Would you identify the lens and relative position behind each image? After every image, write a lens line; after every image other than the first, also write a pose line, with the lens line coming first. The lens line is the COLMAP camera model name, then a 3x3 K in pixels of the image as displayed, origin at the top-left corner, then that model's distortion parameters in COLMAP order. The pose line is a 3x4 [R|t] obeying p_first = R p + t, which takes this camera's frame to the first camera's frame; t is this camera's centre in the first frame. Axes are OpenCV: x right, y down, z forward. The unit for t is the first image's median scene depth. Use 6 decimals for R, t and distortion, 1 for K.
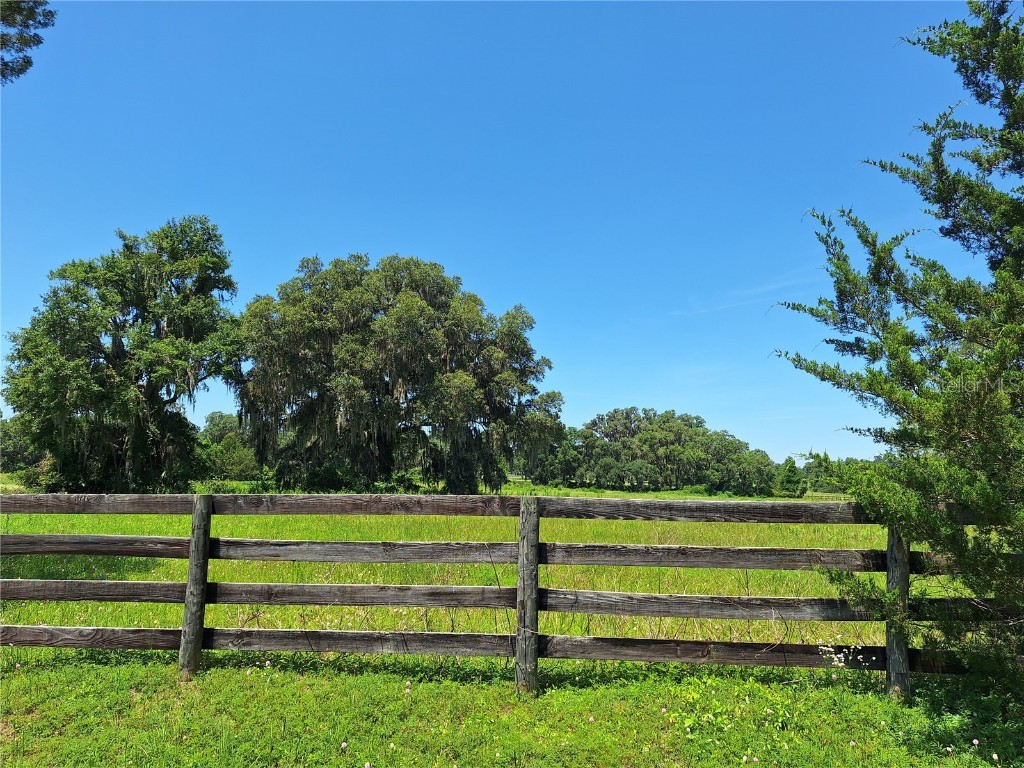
lens RADIAL K [[696.3, 0, 512.5], [0, 696.3, 388.3], [0, 0, 1]] dist [0.108991, -0.156504]
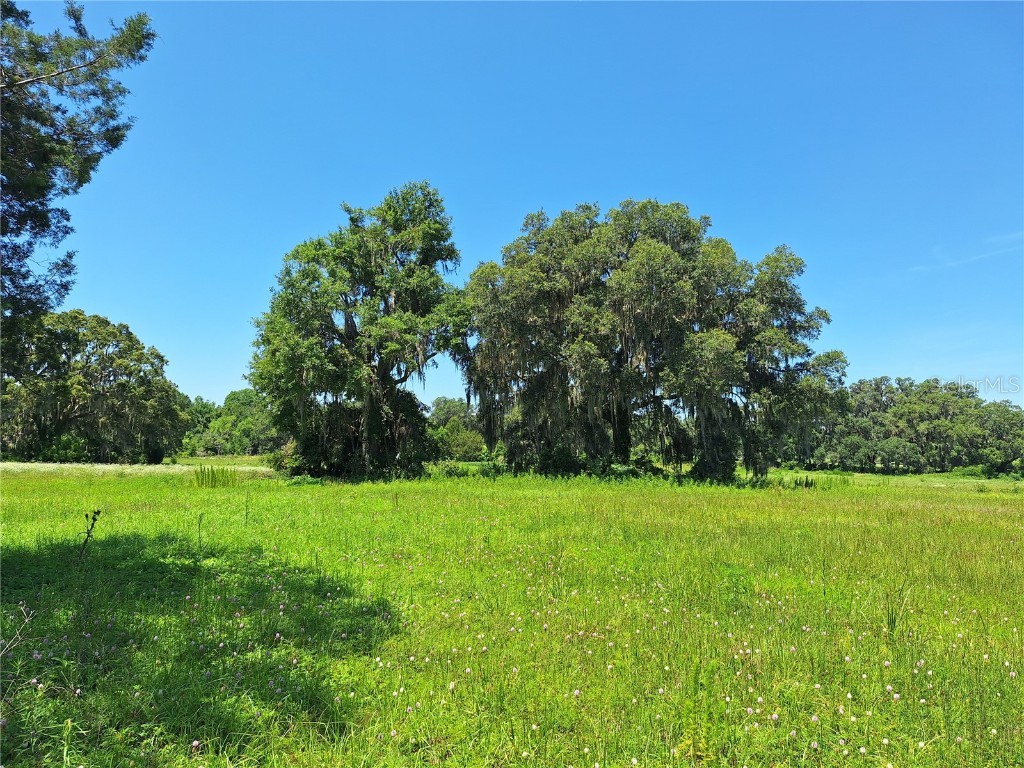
lens RADIAL K [[696.3, 0, 512.5], [0, 696.3, 388.3], [0, 0, 1]] dist [0.108991, -0.156504]
pose [[0.956957, -0.035396, -0.288064, -0.065844], [0.043012, 0.998871, 0.020151, 0.016489], [0.287026, -0.031673, 0.957399, 0.134659]]
